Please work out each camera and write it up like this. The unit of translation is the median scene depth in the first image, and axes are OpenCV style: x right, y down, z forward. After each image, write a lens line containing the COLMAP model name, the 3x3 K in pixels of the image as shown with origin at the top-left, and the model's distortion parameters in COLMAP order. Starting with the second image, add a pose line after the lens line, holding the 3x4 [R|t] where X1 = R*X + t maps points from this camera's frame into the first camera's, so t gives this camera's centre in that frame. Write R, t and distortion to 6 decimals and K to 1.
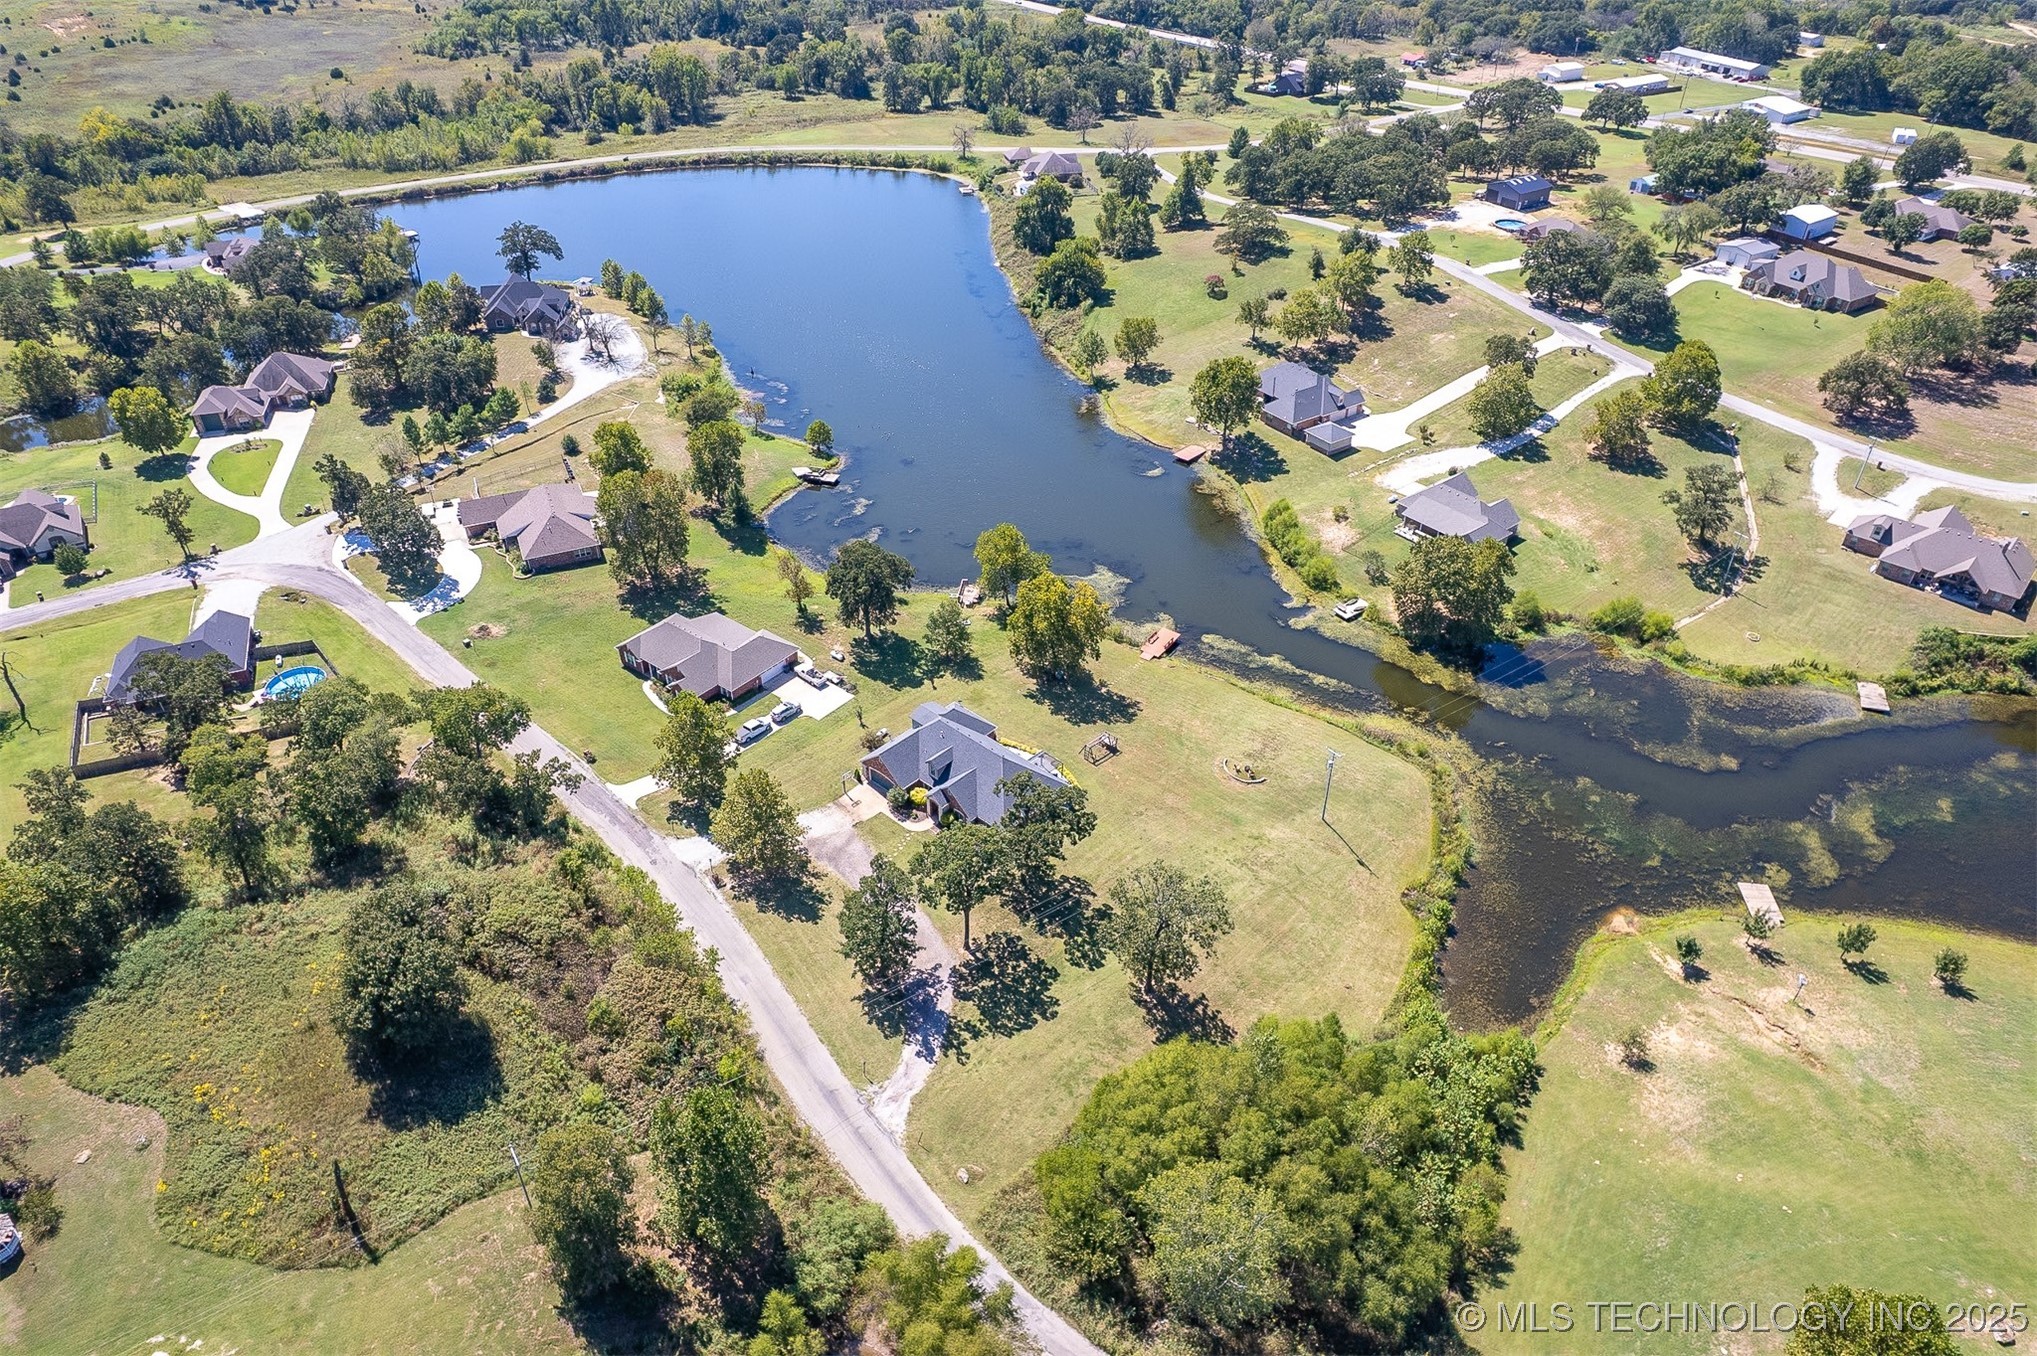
lens RADIAL K [[1309.8, 0, 1018.5], [0, 1309.8, 678.0], [0, 0, 1]] dist [-0.045065, -0.001981]
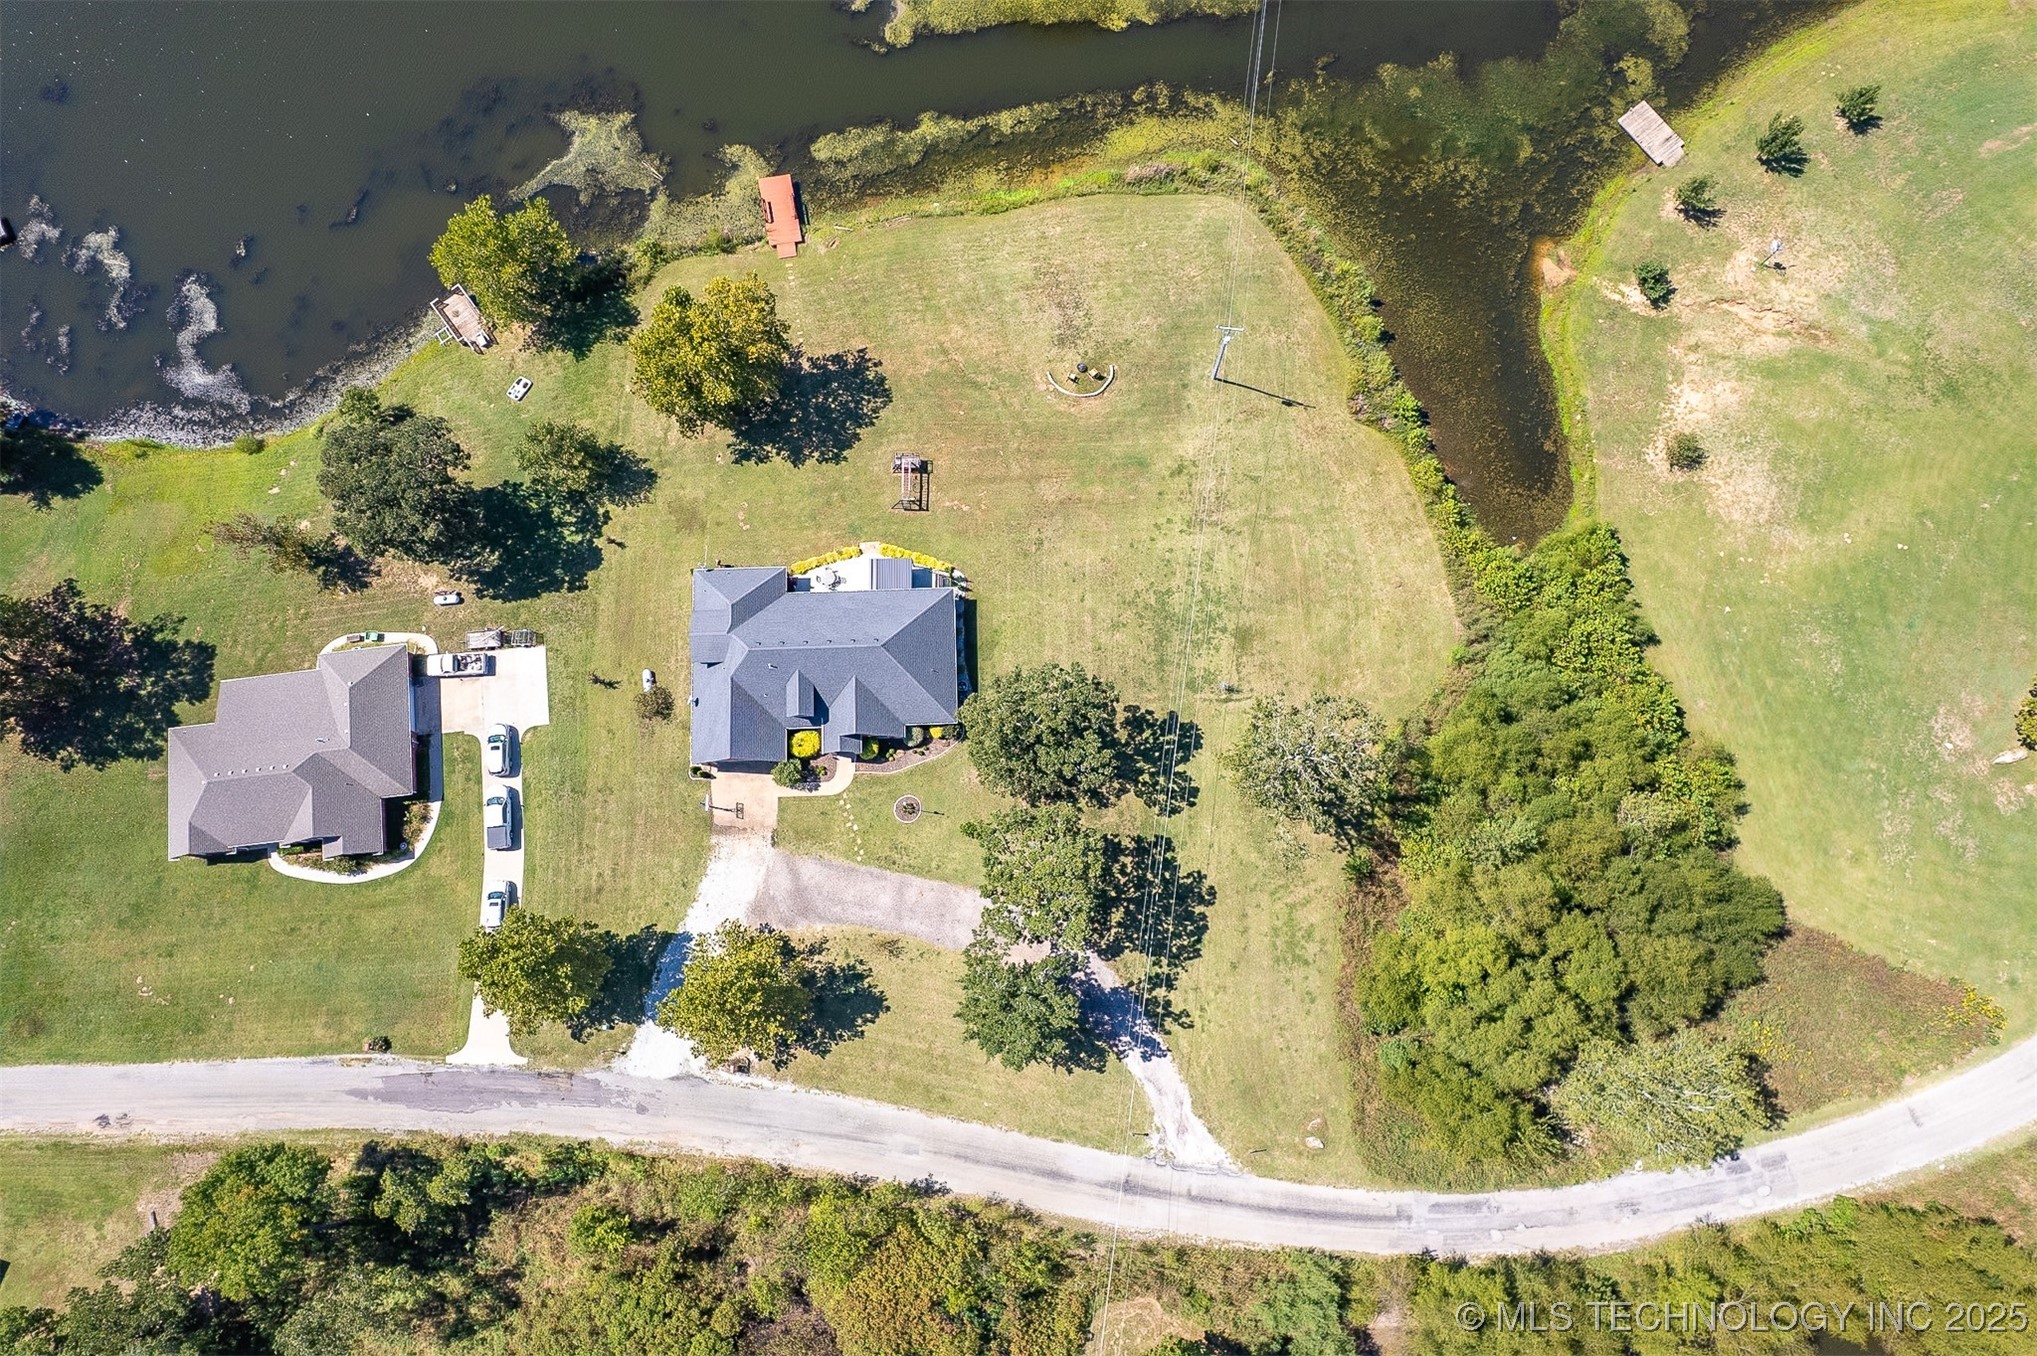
lens RADIAL K [[1309.8, 0, 1018.5], [0, 1309.8, 678.0], [0, 0, 1]] dist [-0.045065, -0.001981]
pose [[0.711518, -0.692479, 0.119227, -0.053537], [0.418176, 0.553661, 0.720131, -0.383697], [-0.564687, -0.462528, 0.683518, 0.481797]]
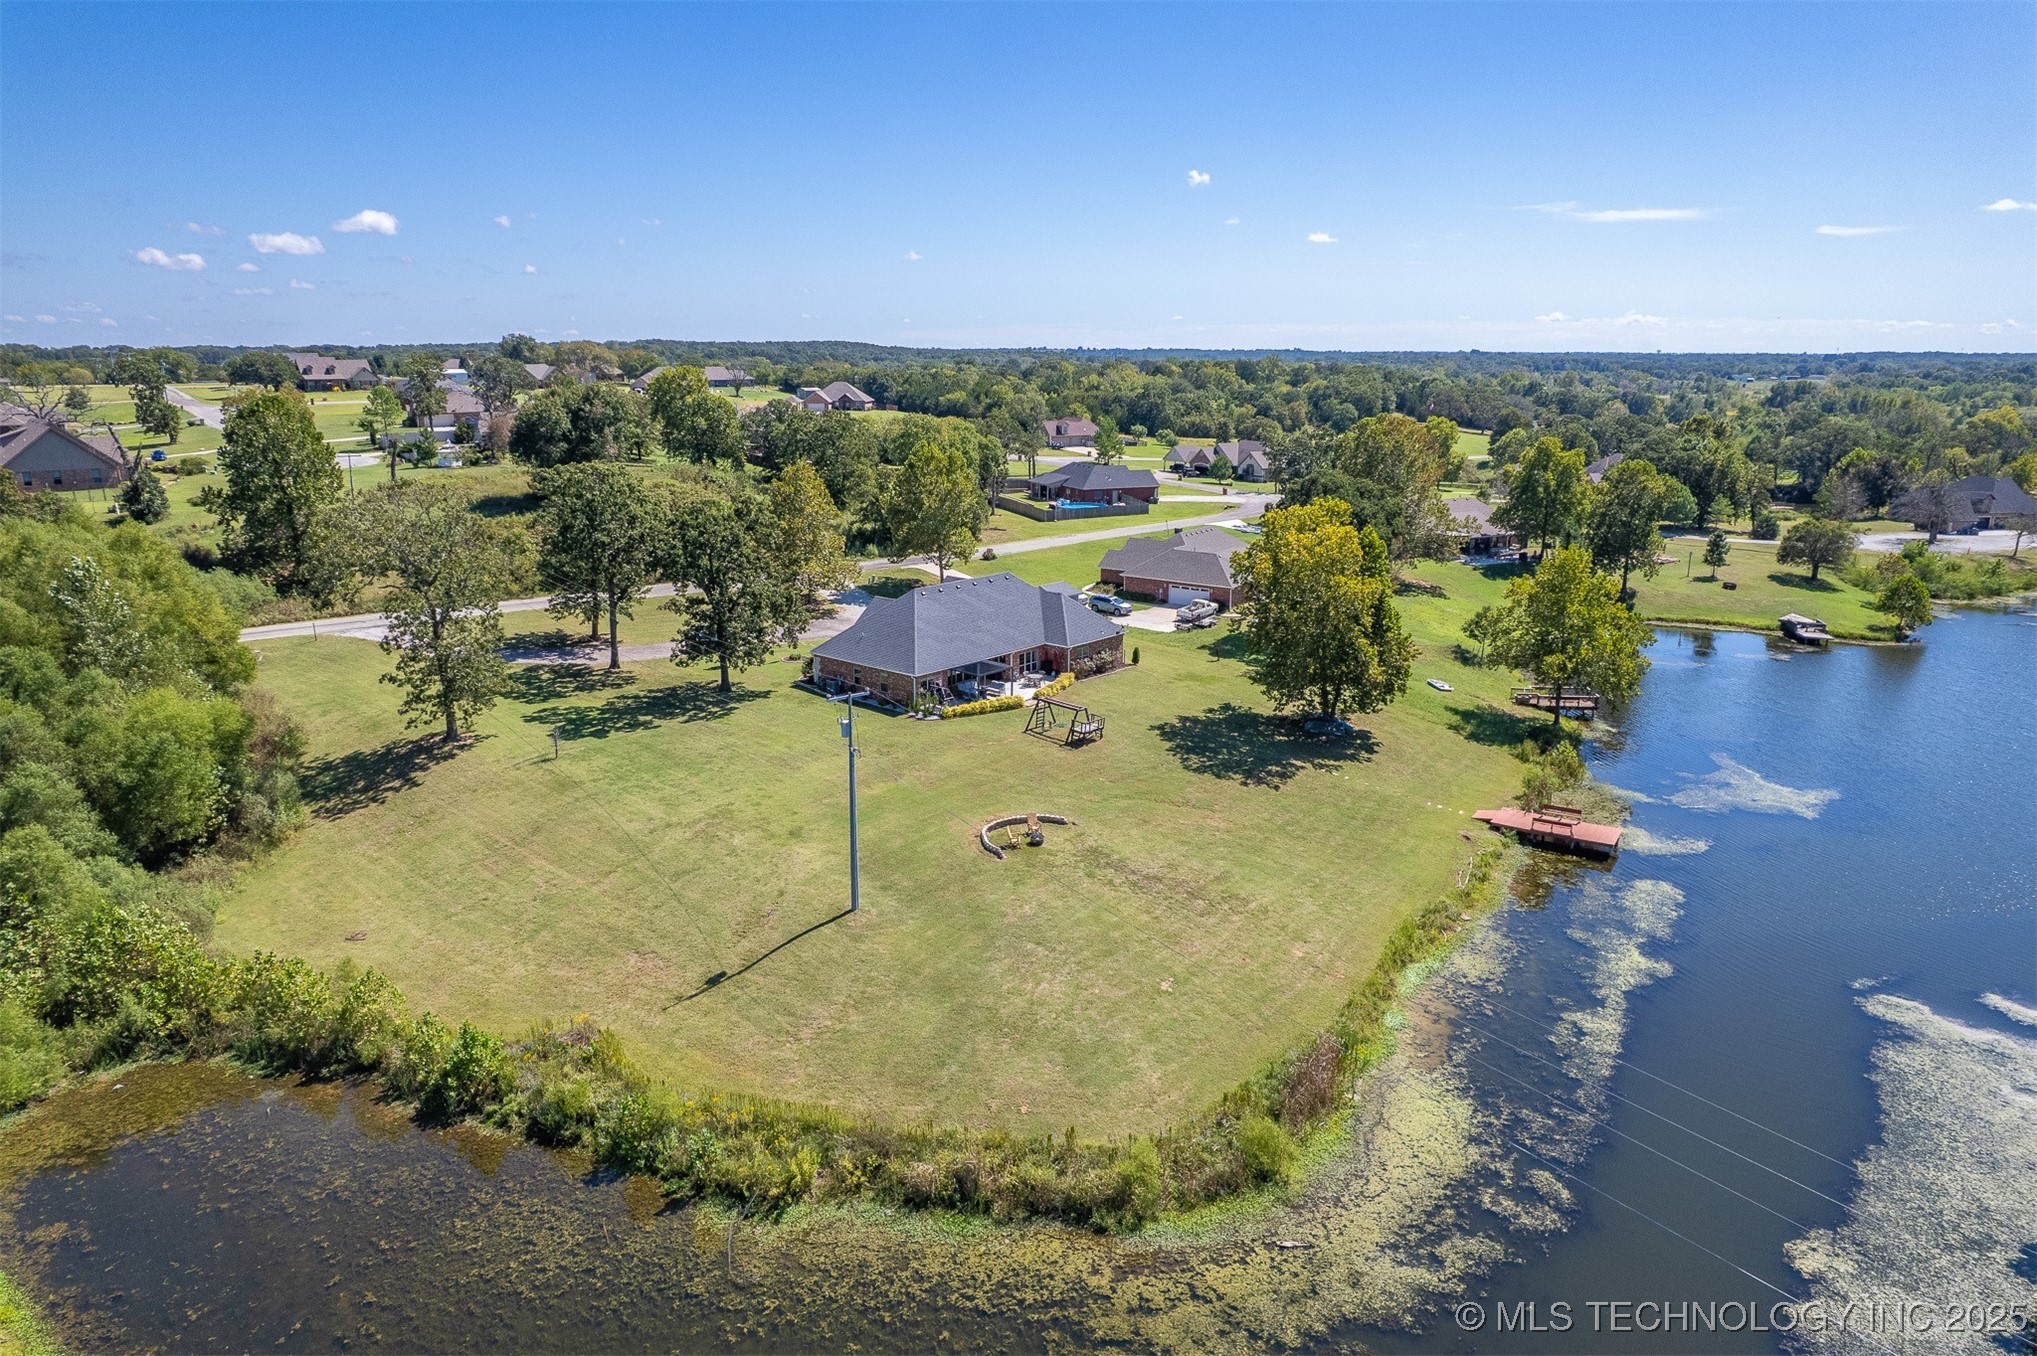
lens RADIAL K [[1284.3, 0, 1018.5], [0, 1284.3, 678.0], [0, 0, 1]] dist [-0.071947, 0.065028]
pose [[0.026941, 0.230793, -0.972630, 0.600068], [-0.583355, 0.793756, 0.172190, -0.043100], [0.811771, 0.562749, 0.156019, 0.949823]]
